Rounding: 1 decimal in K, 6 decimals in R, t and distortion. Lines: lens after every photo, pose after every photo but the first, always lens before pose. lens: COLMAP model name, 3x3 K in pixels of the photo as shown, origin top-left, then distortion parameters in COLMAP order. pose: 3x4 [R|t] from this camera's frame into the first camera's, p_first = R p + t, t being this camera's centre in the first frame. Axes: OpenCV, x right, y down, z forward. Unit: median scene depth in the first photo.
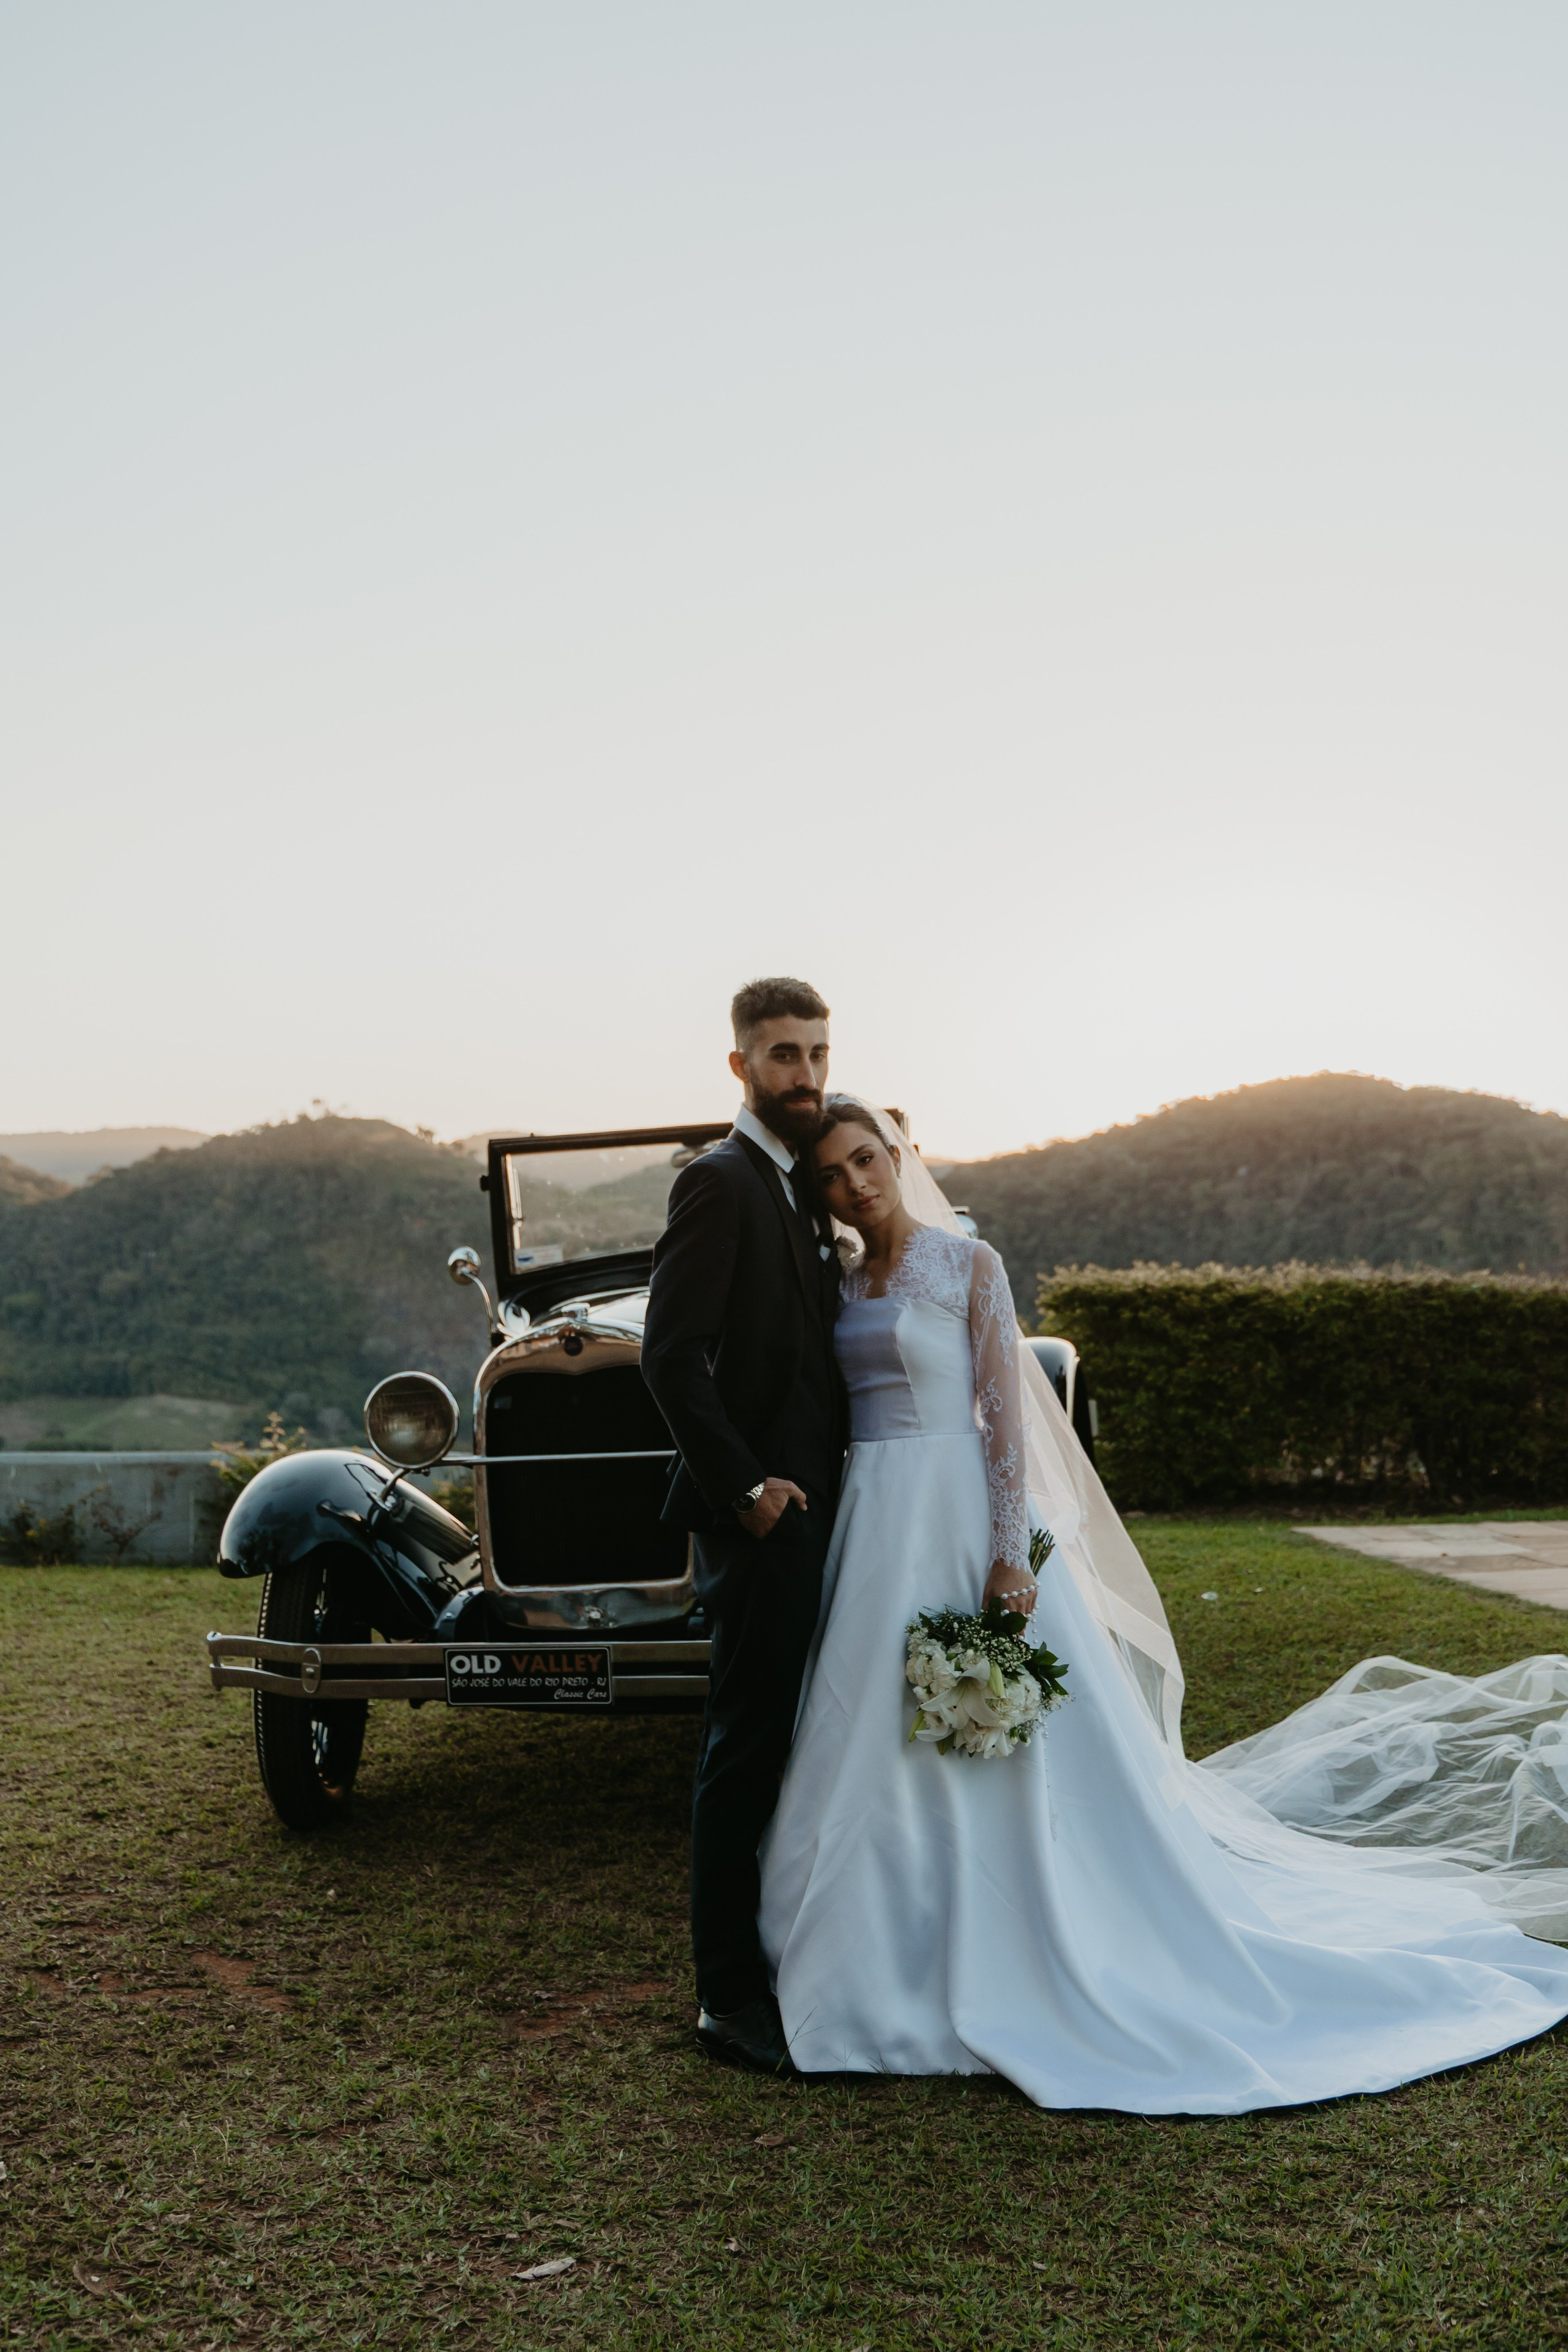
lens RADIAL K [[3029.8, 0, 784.0], [0, 3029.8, 1176.0], [0, 0, 1]] dist [0.075979, 0.030567]
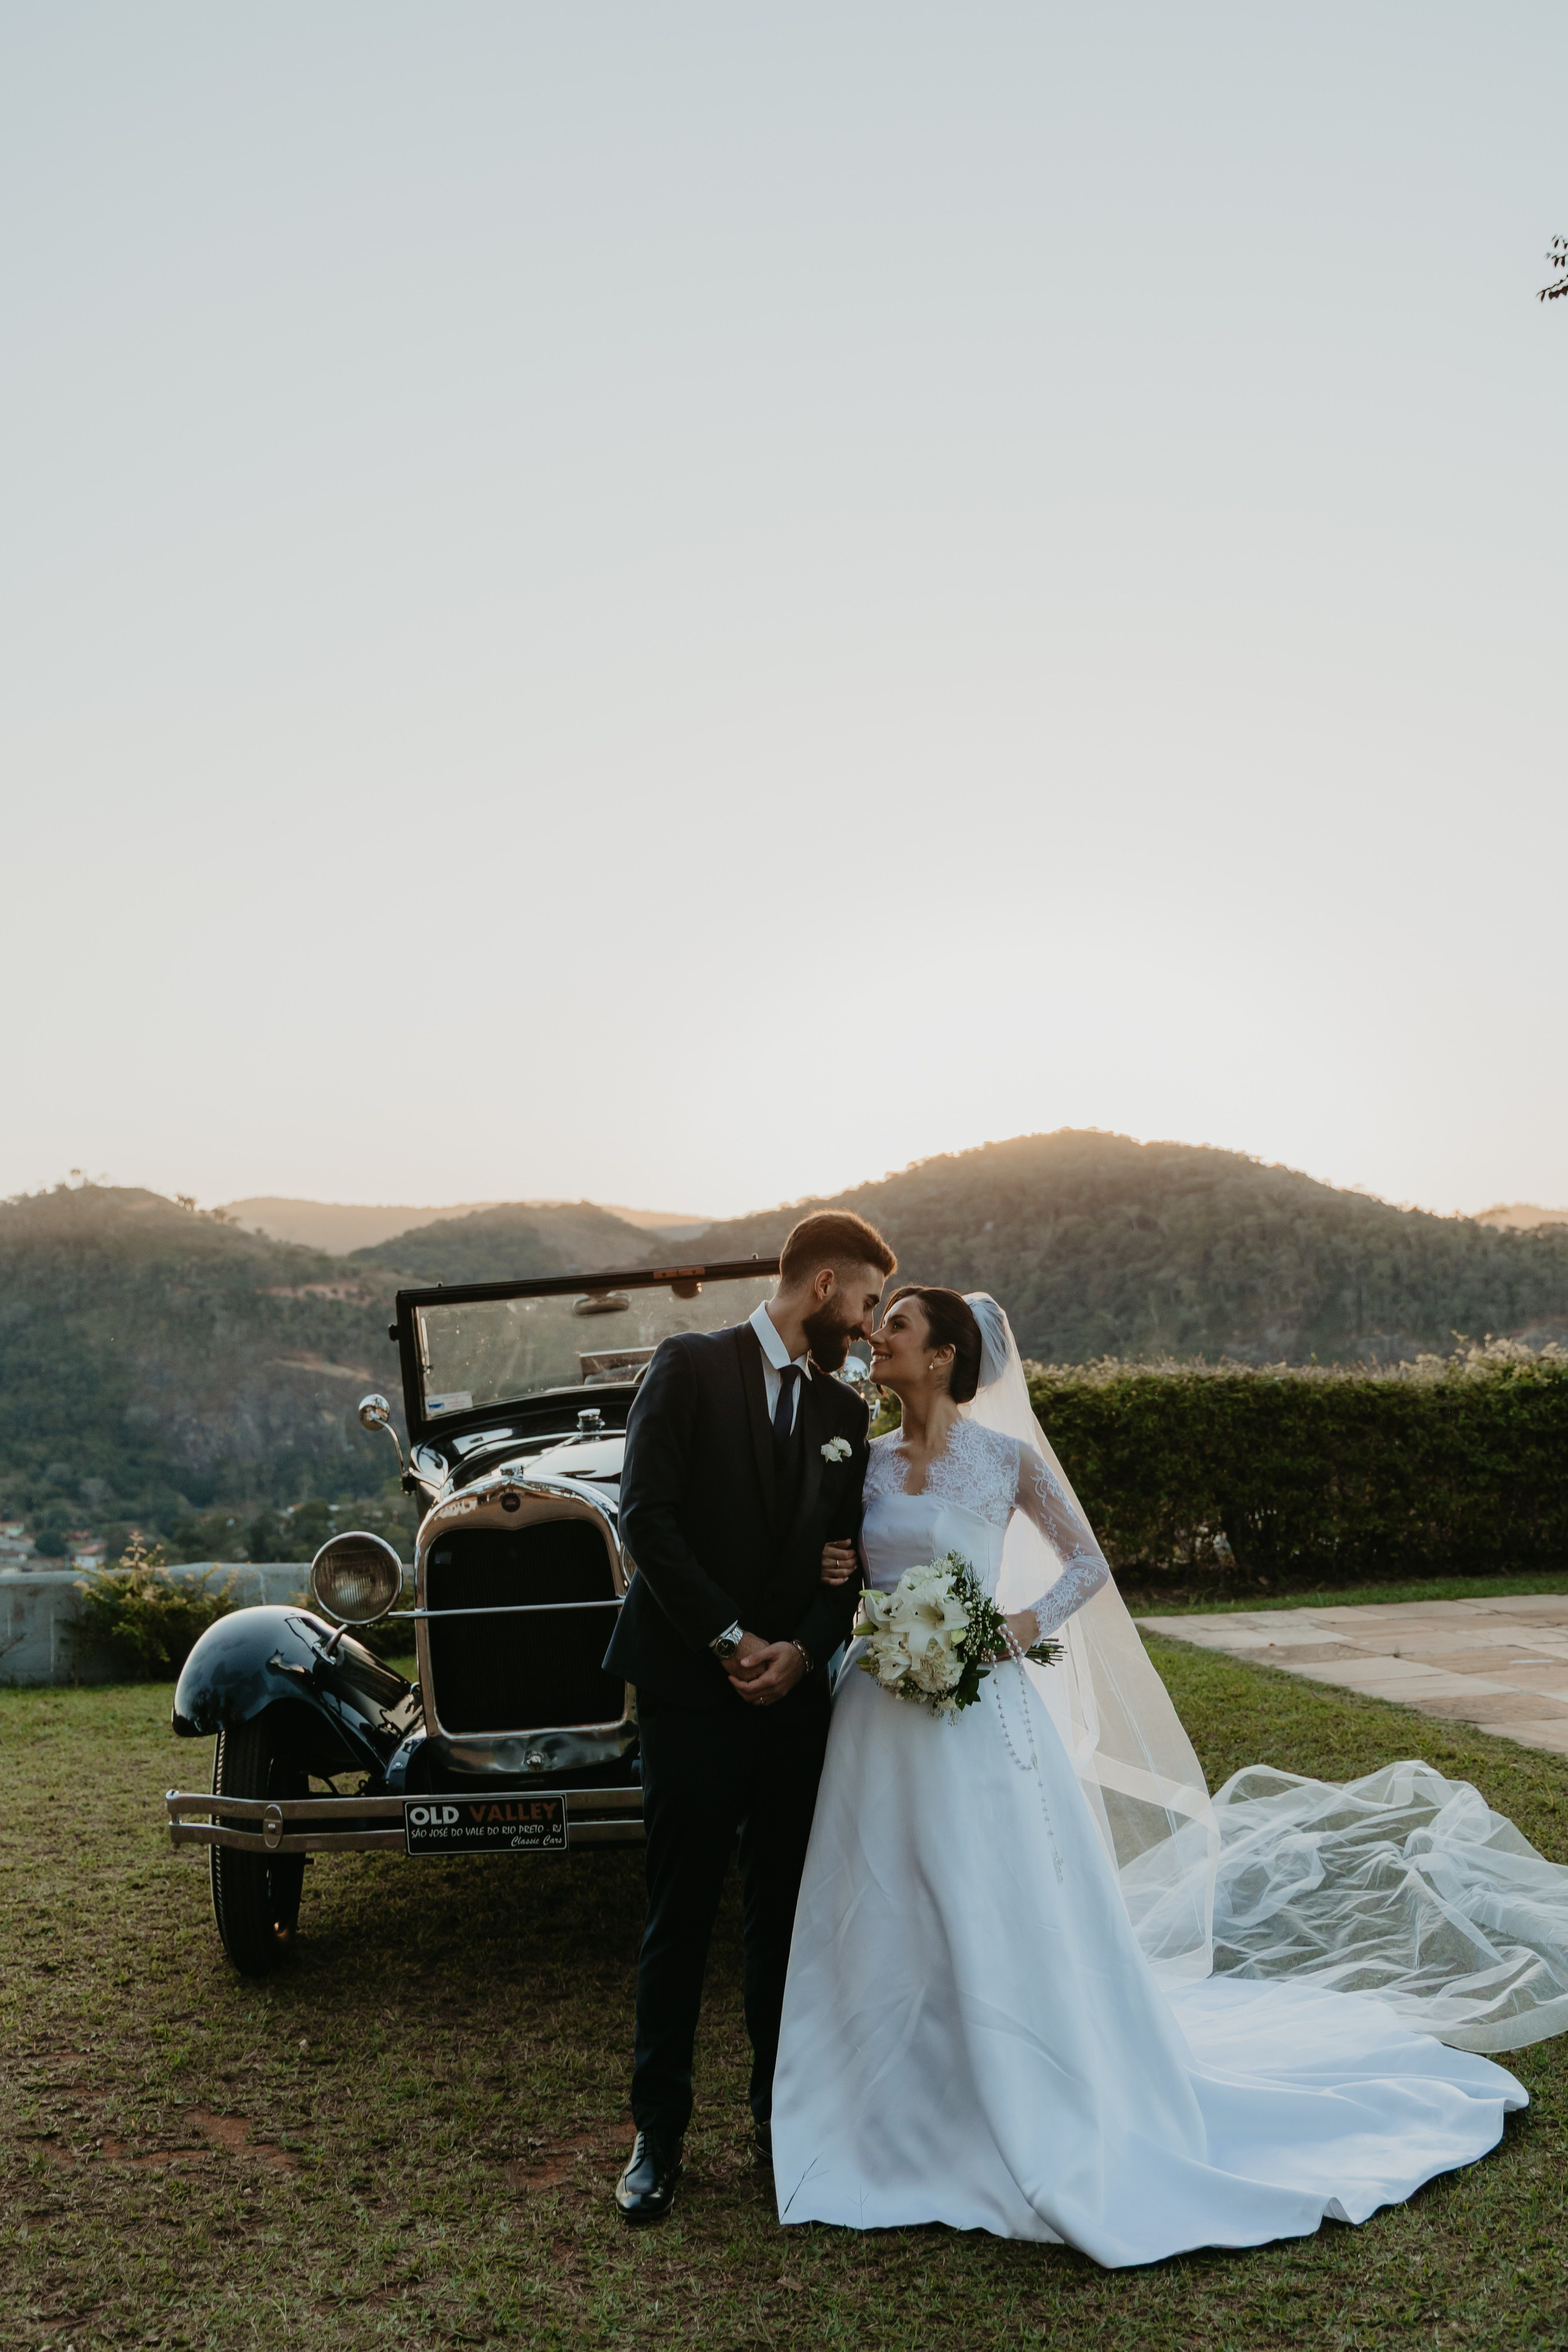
lens RADIAL K [[3029.8, 0, 784.0], [0, 3029.8, 1176.0], [0, 0, 1]] dist [0.075979, 0.030567]
pose [[0.993907, -0.013331, 0.109410, -0.092716], [0.013403, 0.999910, 0.000074, -0.058116], [-0.109401, 0.001393, 0.993997, -0.057907]]
